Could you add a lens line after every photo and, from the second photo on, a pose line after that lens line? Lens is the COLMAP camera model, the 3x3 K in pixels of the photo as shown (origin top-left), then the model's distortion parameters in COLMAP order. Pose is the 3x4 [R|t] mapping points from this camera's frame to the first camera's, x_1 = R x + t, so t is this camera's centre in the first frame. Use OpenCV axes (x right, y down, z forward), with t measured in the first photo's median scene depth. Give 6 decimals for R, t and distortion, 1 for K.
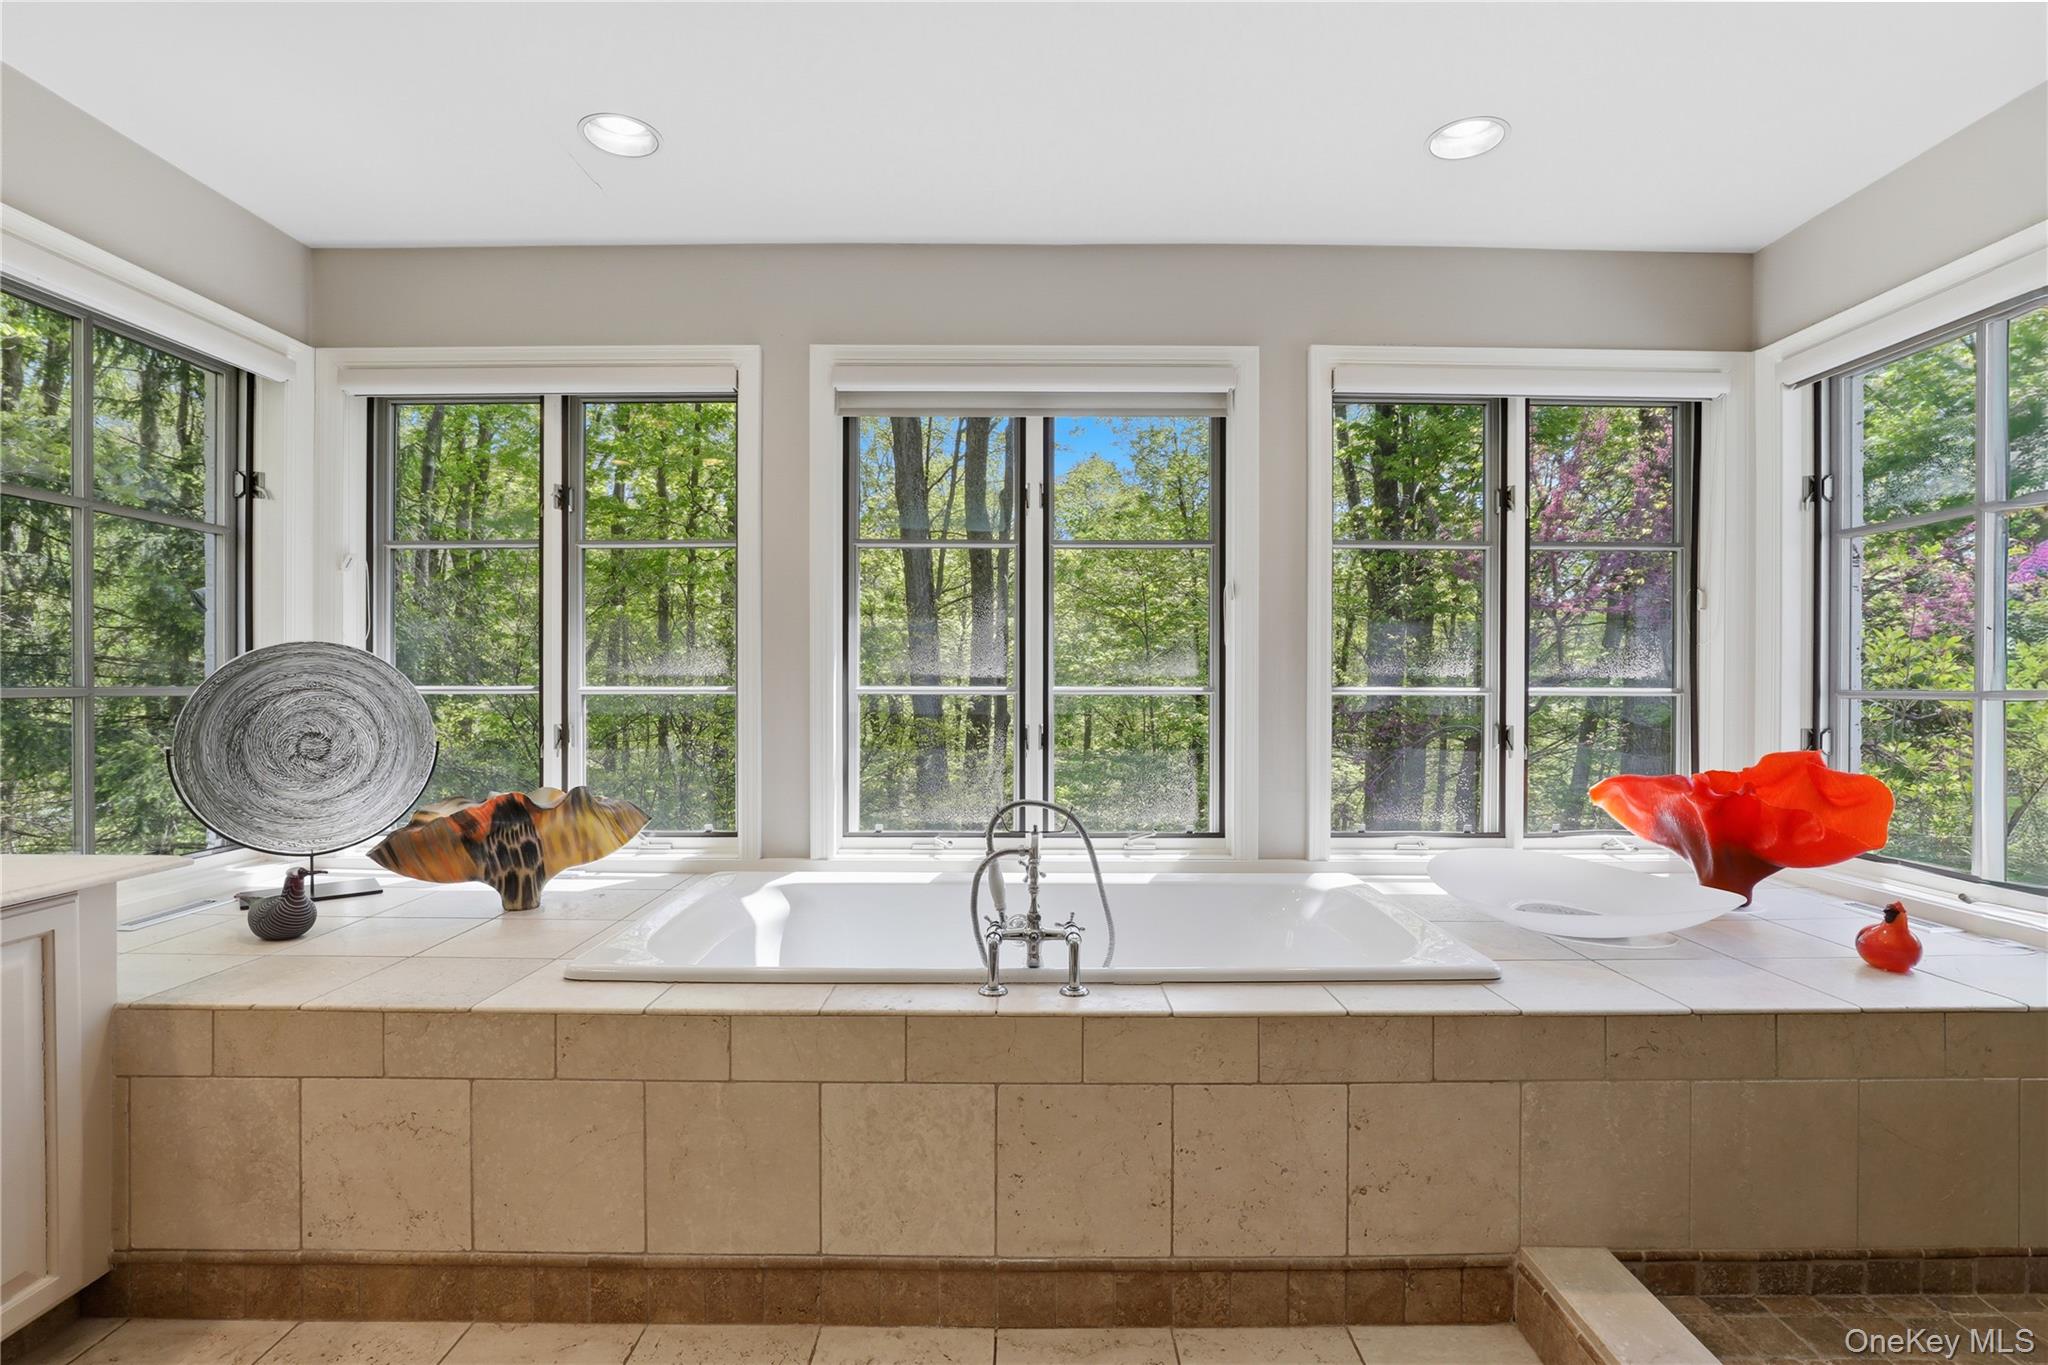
lens RADIAL K [[982.3, 0, 998.7], [0, 982.3, 691.2], [0, 0, 1]] dist [-0.026748, 0.005611]
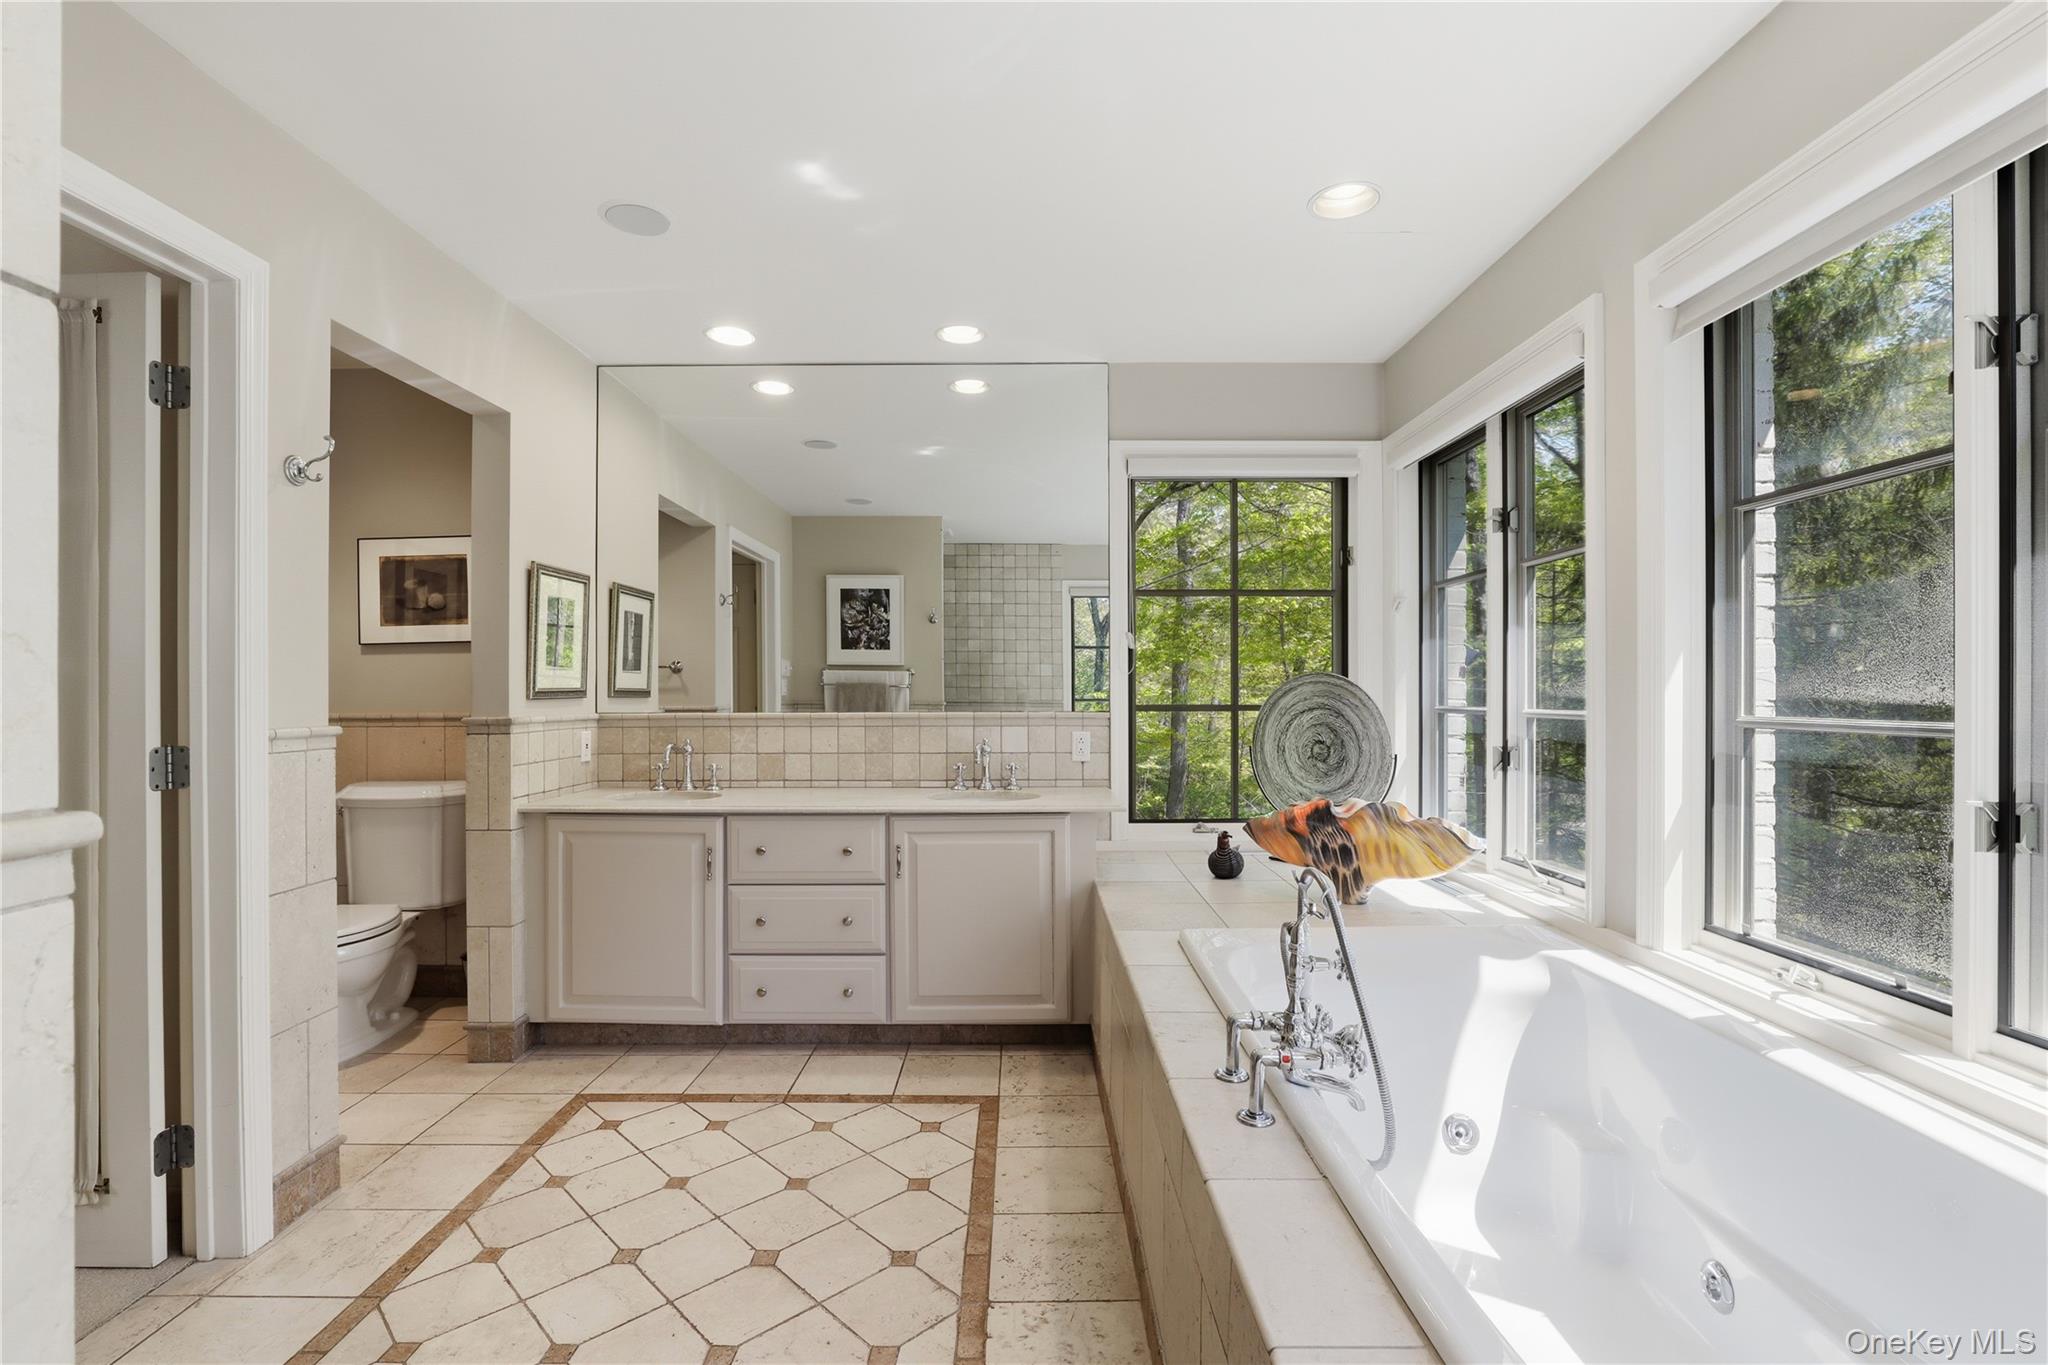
lens RADIAL K [[933.6, 0, 1040.4], [0, 933.6, 693.4], [0, 0, 1]] dist [-0.027253, 0.007390]
pose [[0.037511, -0.001478, -0.999295, 0.624766], [-0.006891, 0.999975, -0.001738, -0.019901], [0.999272, 0.006951, 0.037500, 0.628483]]
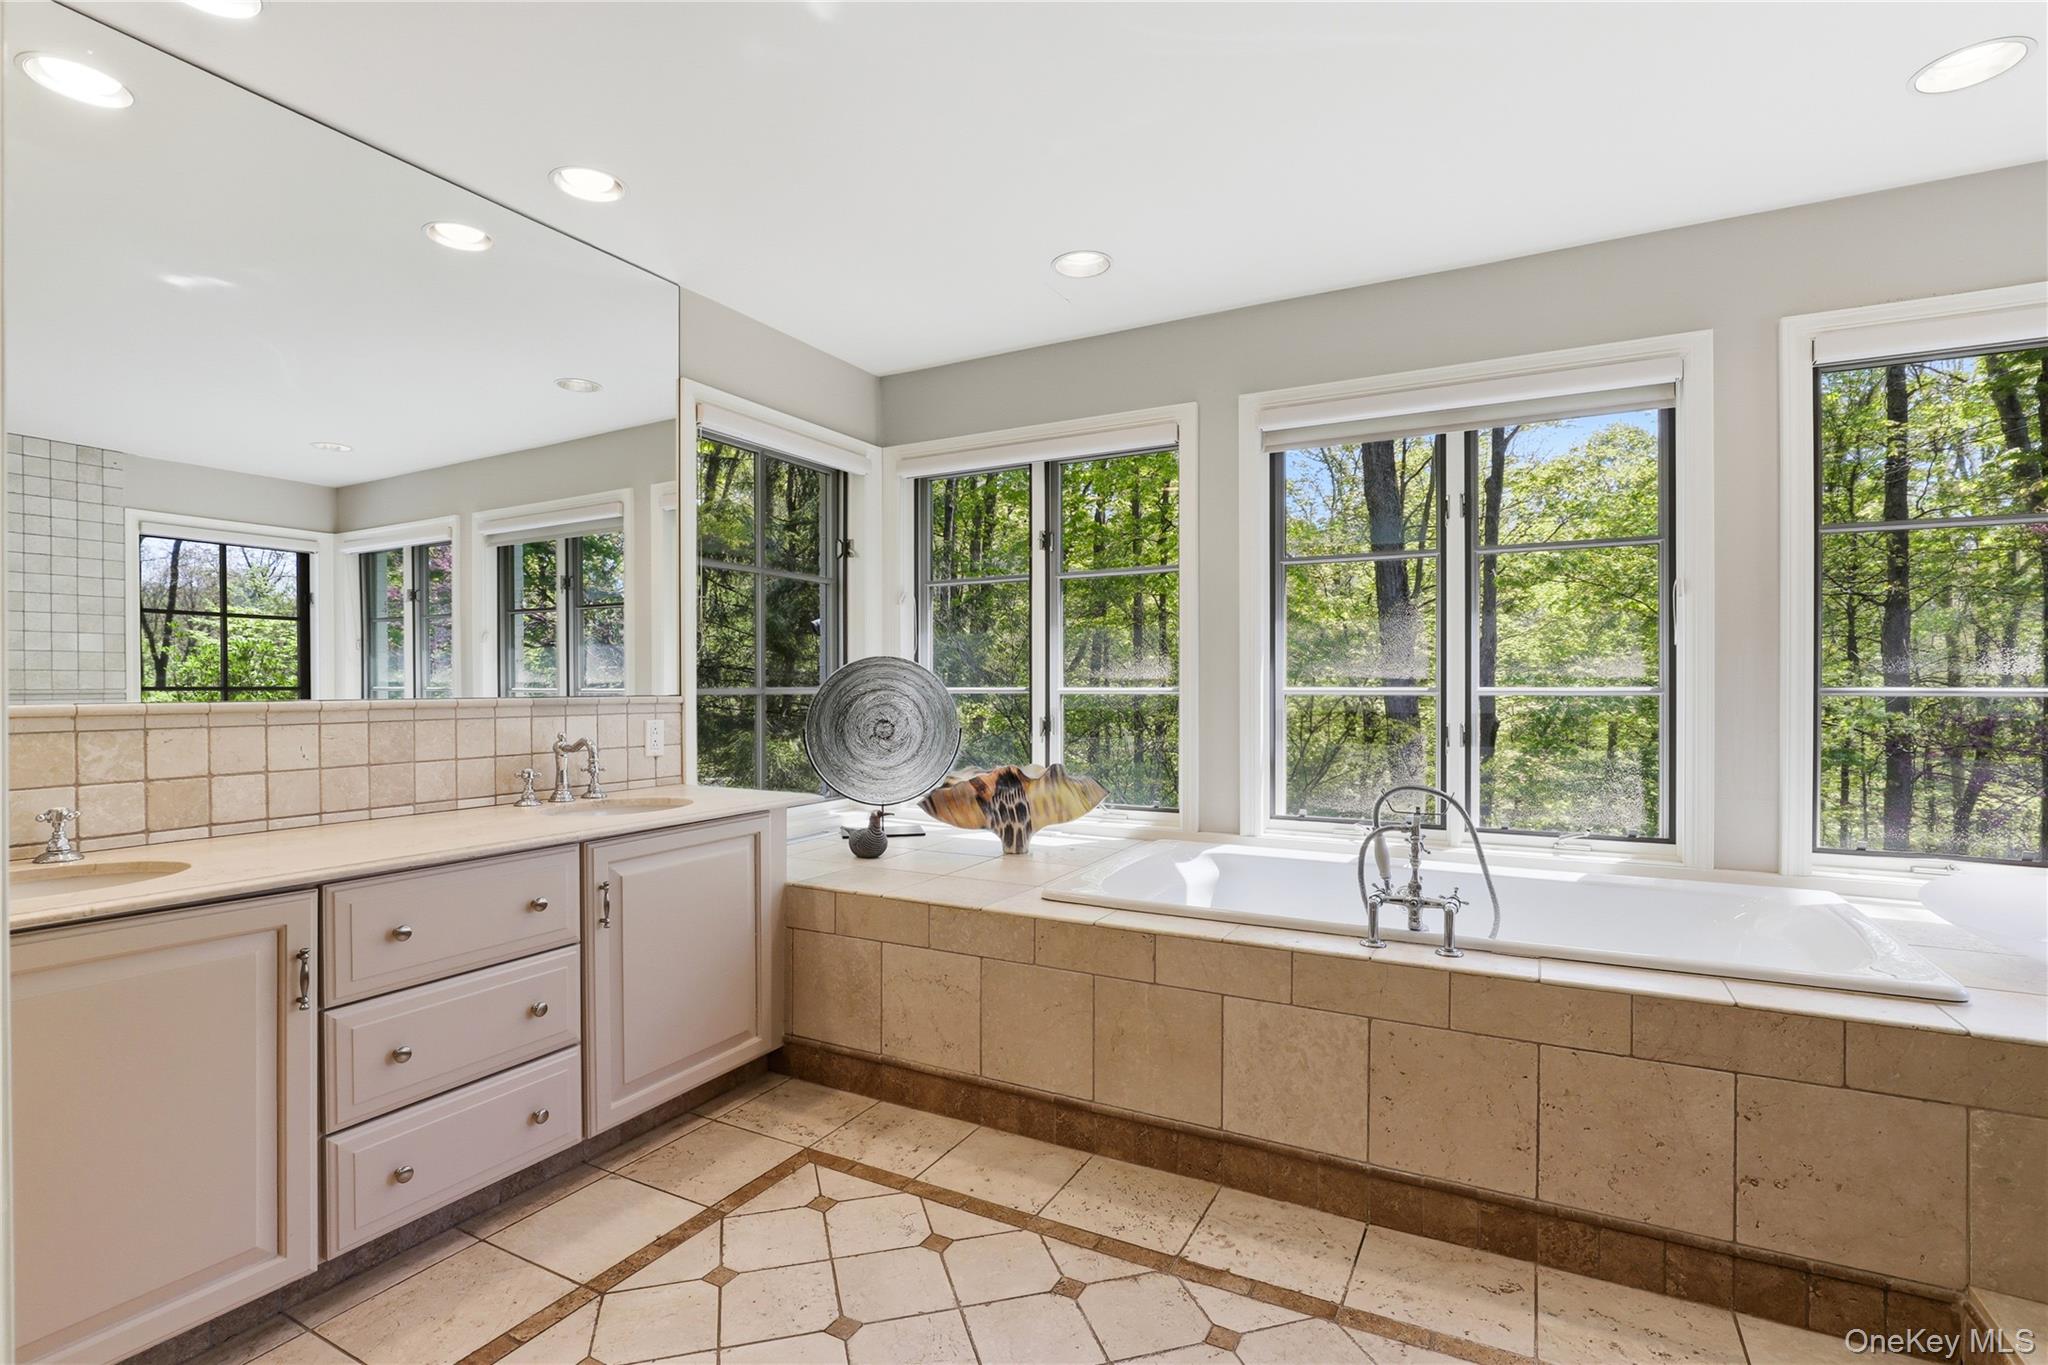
lens RADIAL K [[933.6, 0, 990.0], [0, 933.6, 689.6], [0, 0, 1]] dist [-0.027253, 0.007390]
pose [[0.883632, -0.000367, -0.468183, 0.083898], [-0.001643, 0.999991, -0.003885, 0.003420], [0.468180, 0.004202, 0.883623, -0.157317]]
